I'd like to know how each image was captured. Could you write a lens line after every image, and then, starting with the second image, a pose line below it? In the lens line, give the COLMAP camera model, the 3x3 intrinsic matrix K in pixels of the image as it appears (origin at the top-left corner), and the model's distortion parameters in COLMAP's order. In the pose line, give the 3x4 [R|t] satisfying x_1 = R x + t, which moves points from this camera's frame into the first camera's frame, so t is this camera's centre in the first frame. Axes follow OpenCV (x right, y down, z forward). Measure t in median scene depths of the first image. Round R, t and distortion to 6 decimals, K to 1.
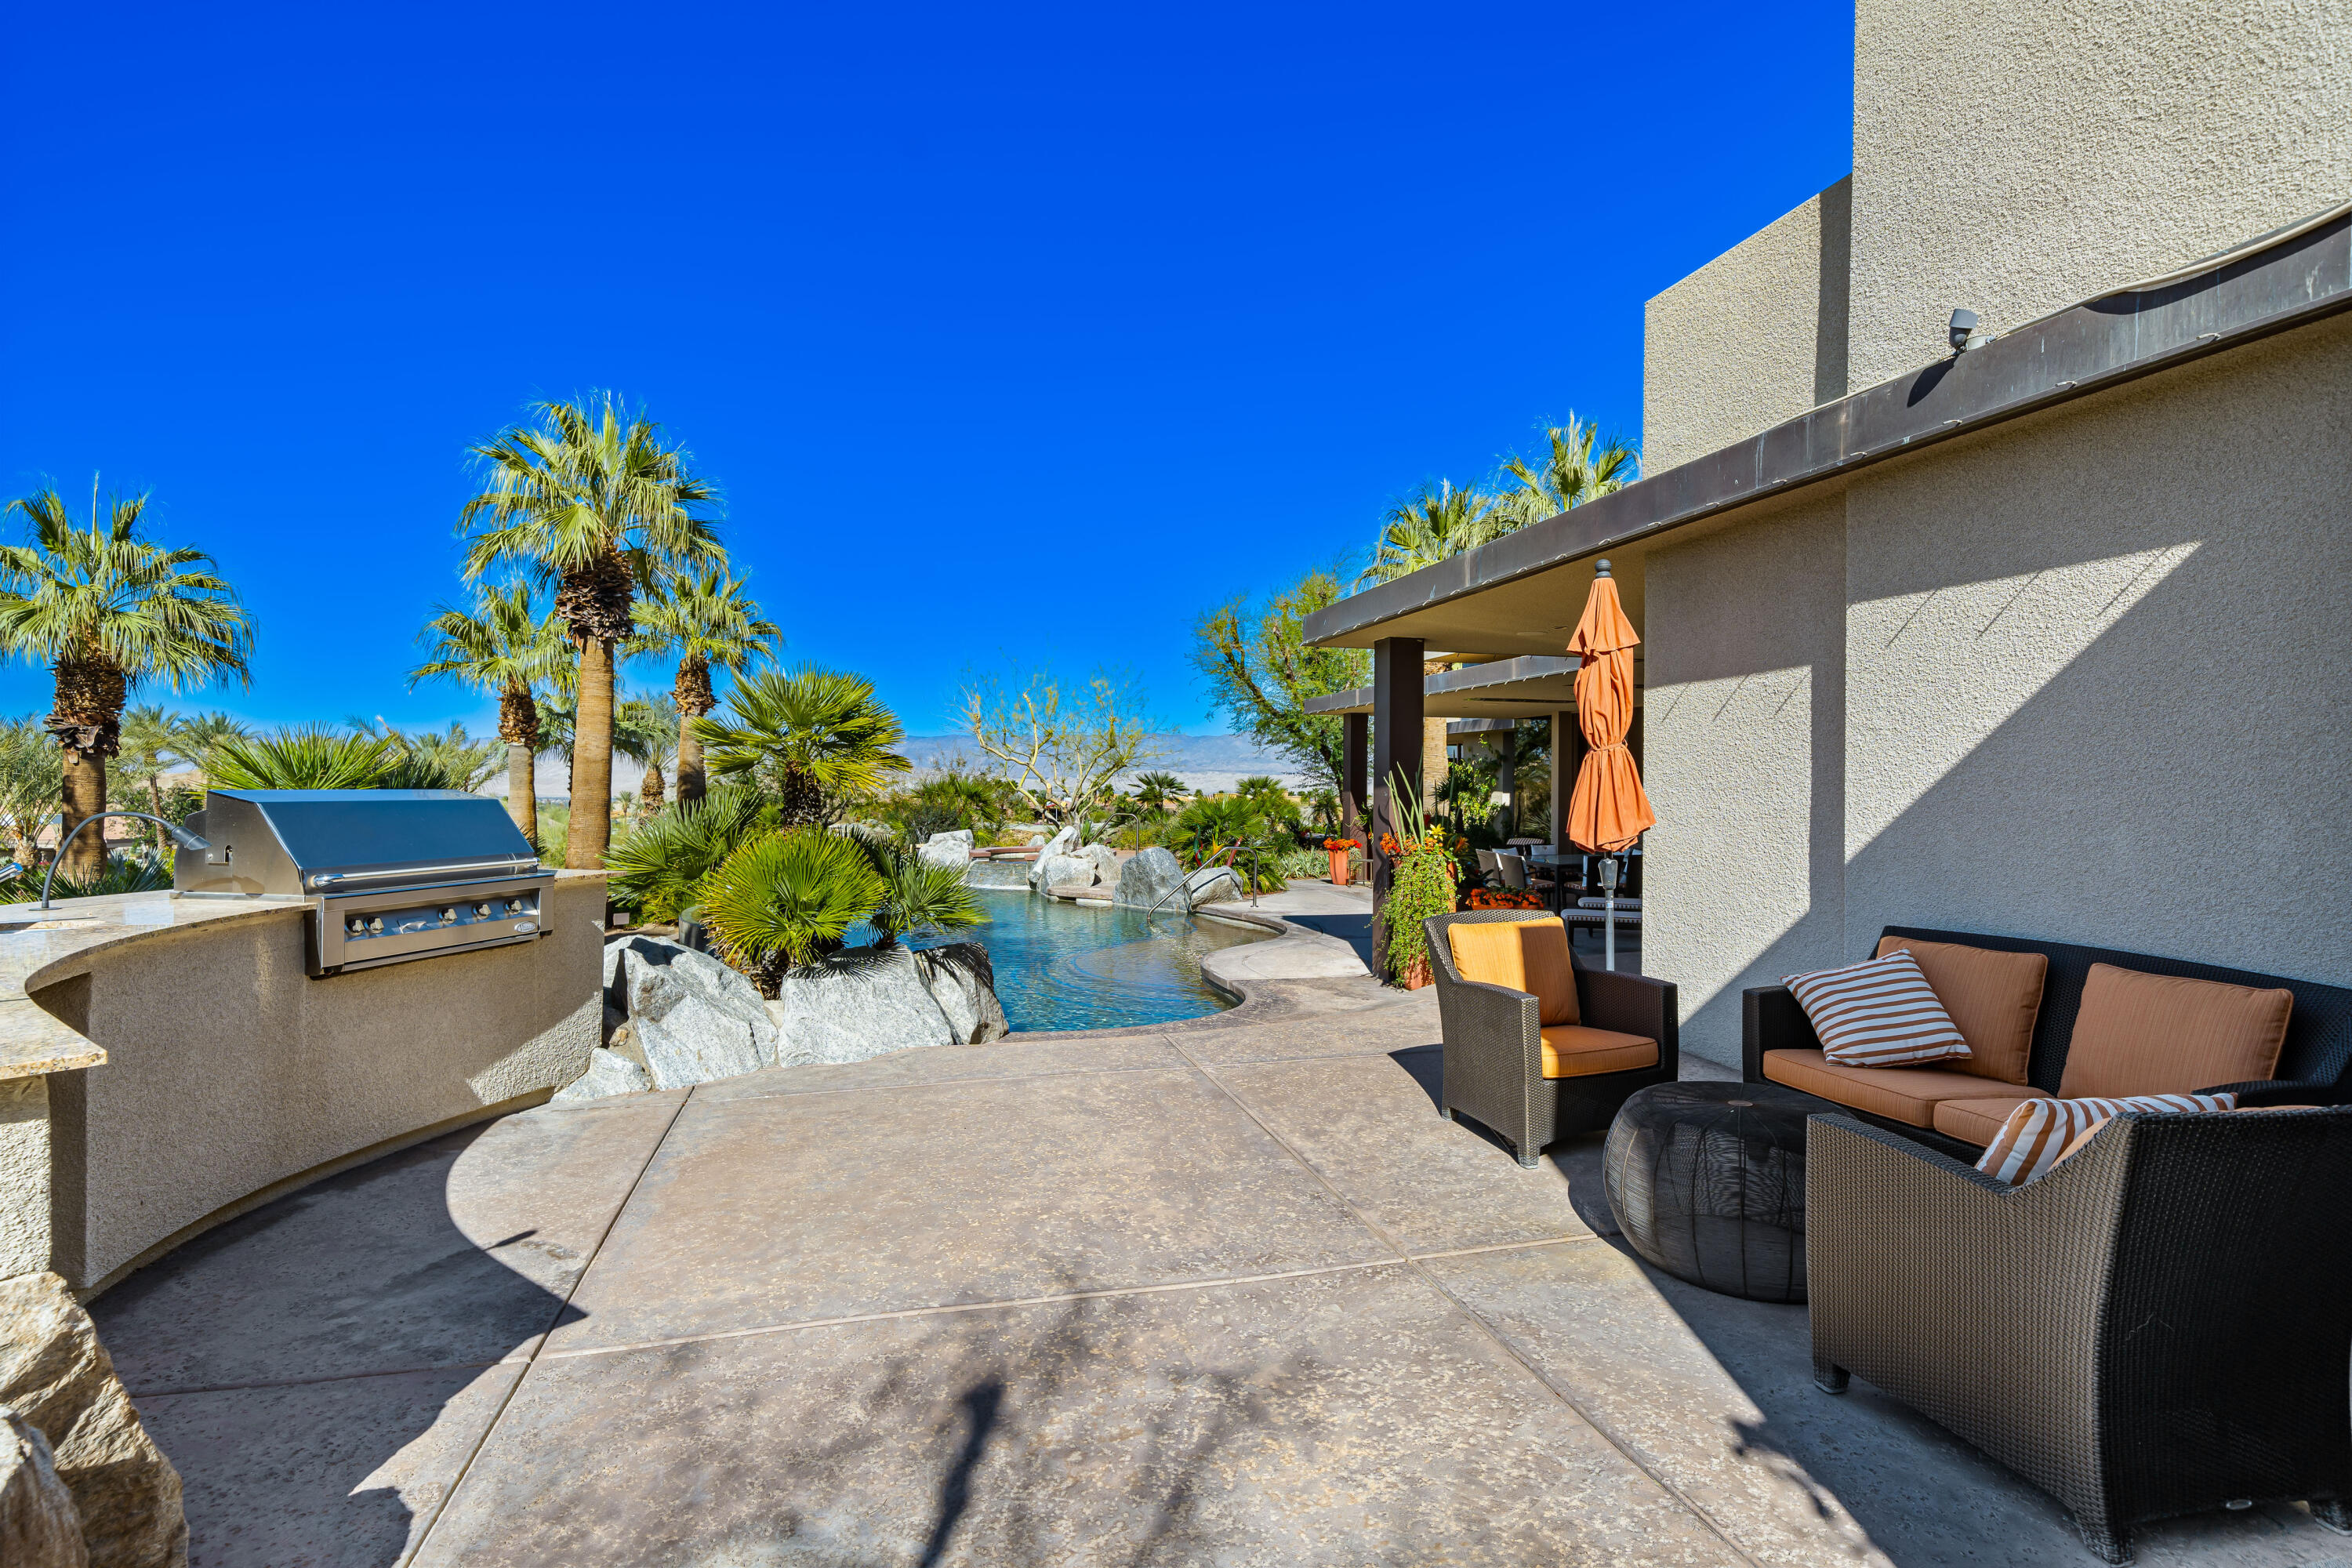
lens RADIAL K [[1094.5, 0, 1162.0], [0, 1094.5, 782.3], [0, 0, 1]] dist [0.002486, -0.001640]
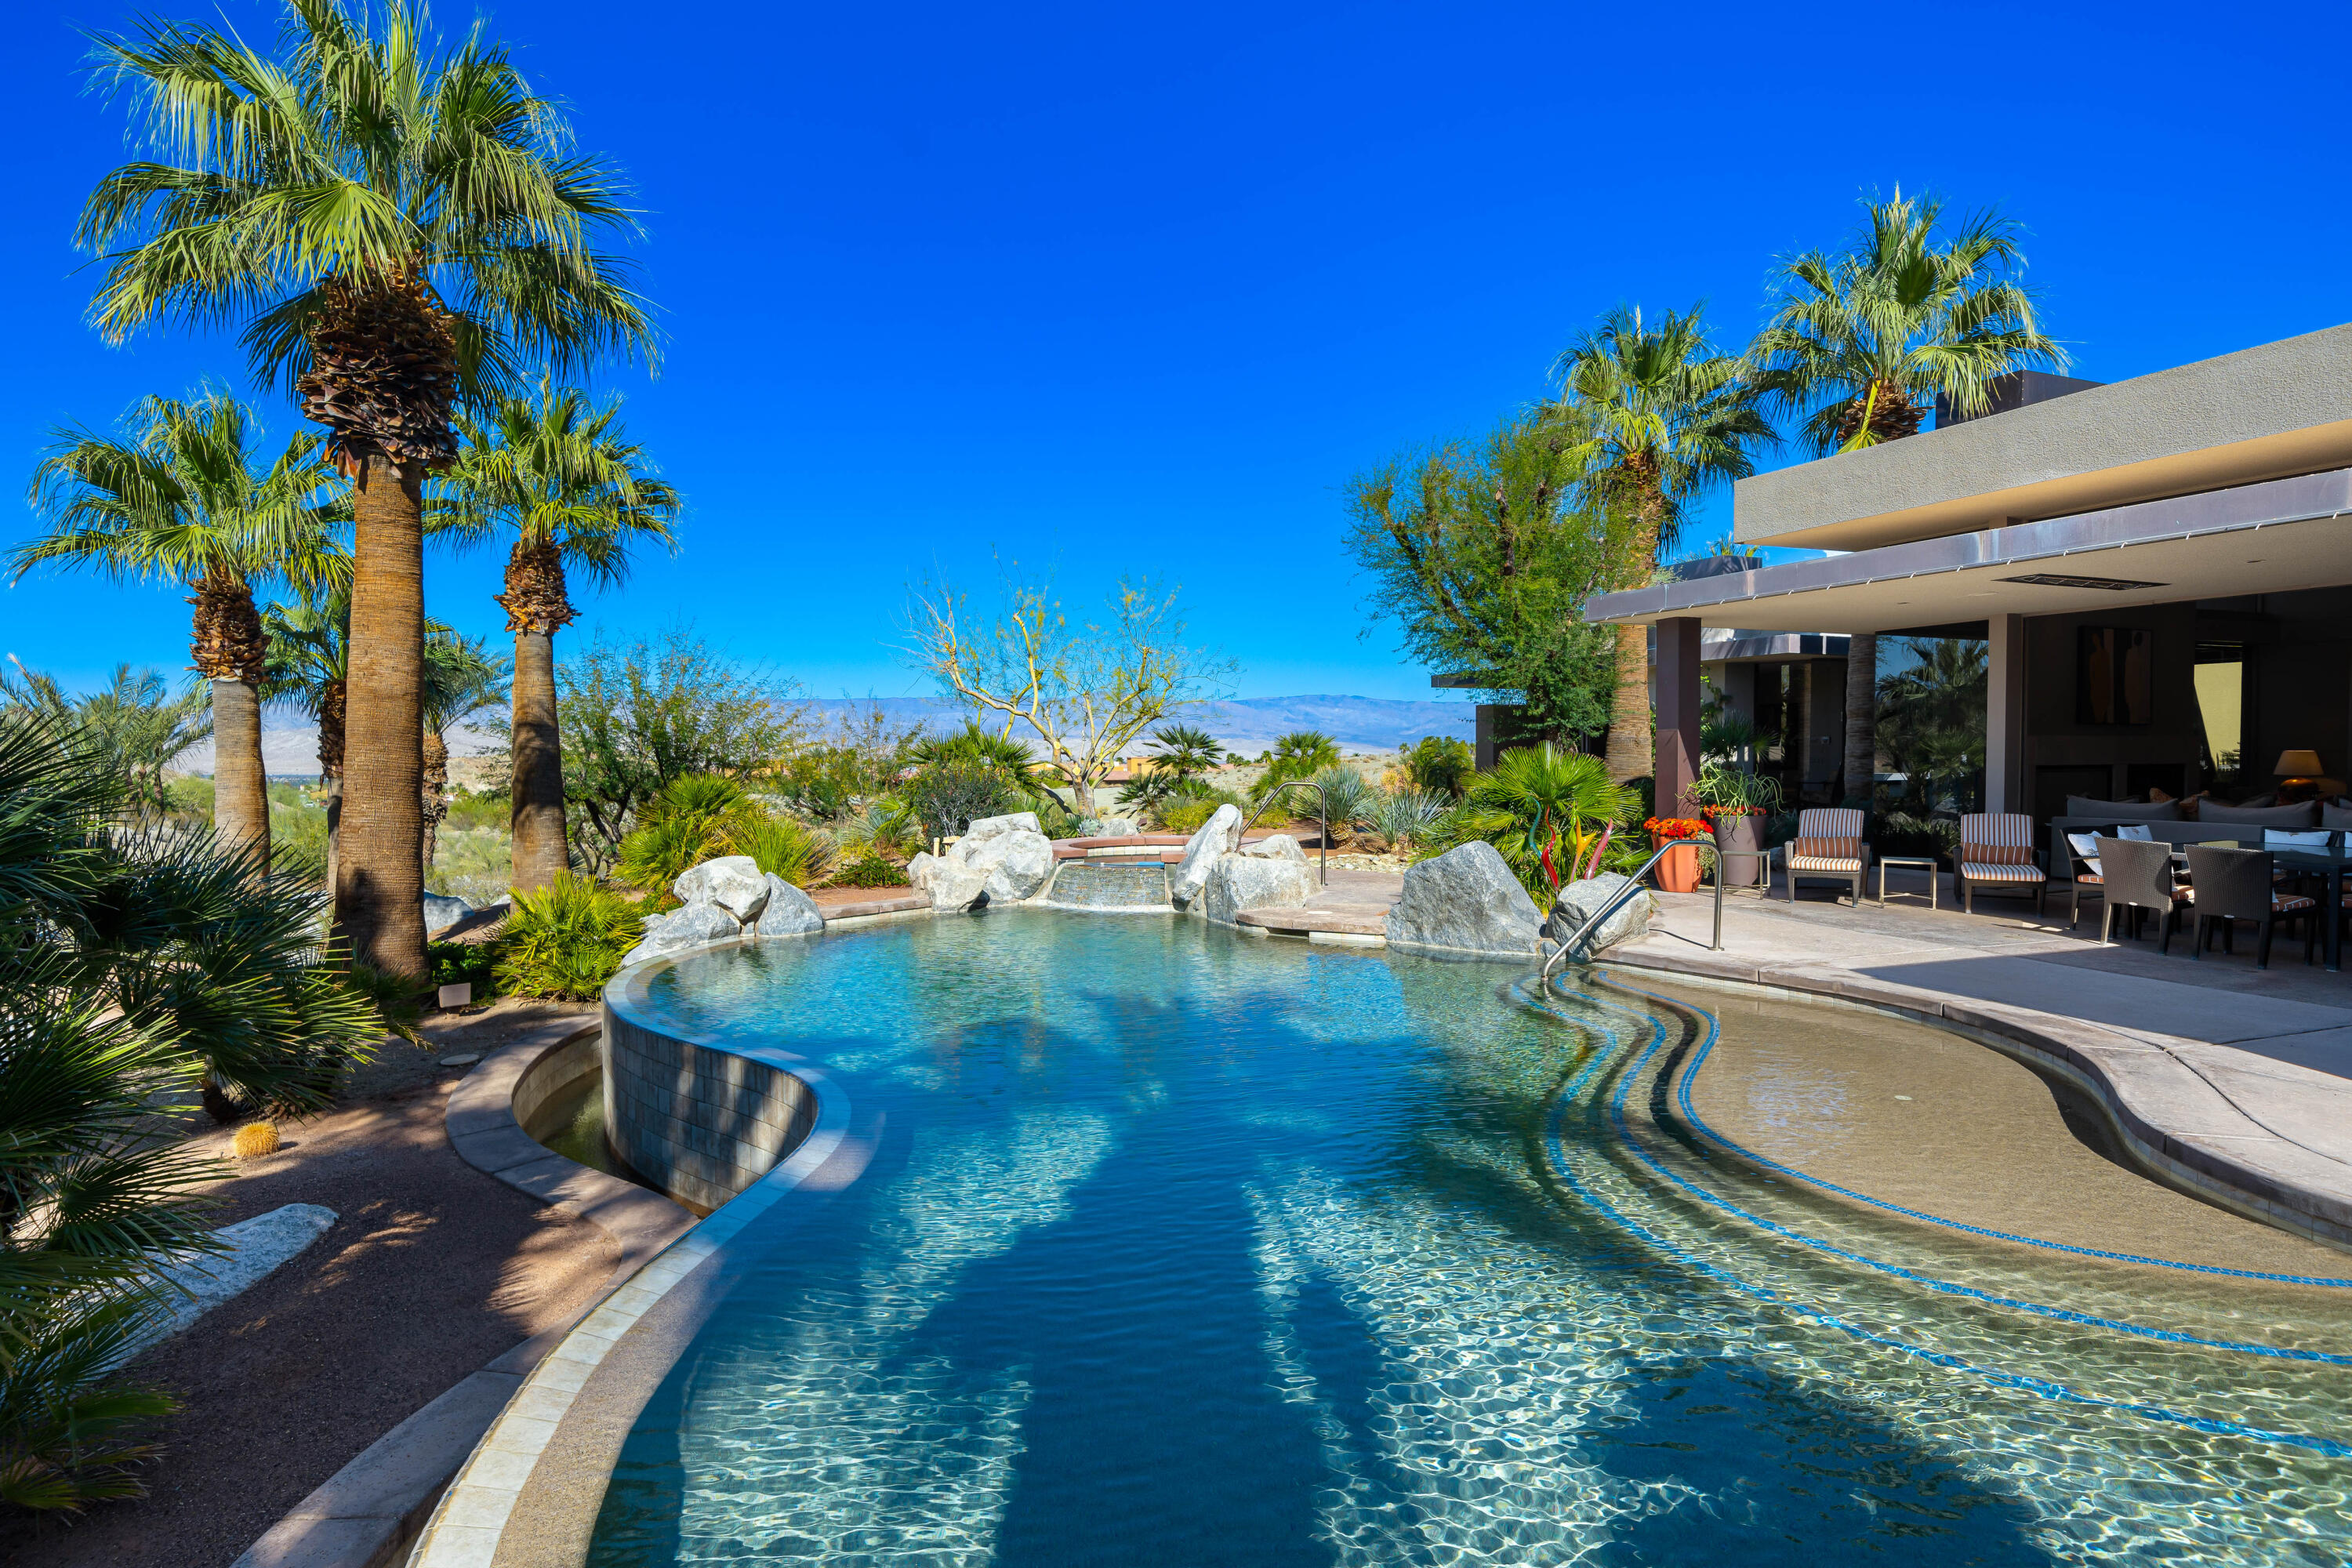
lens RADIAL K [[1211.7, 0, 1166.1], [0, 1211.7, 779.8], [0, 0, 1]] dist [-0.000671, 0.001755]
pose [[0.992003, -0.014280, 0.125401, -0.180715], [0.011020, 0.999584, 0.026649, 0.007613], [-0.125730, -0.025054, 0.991748, 0.305713]]
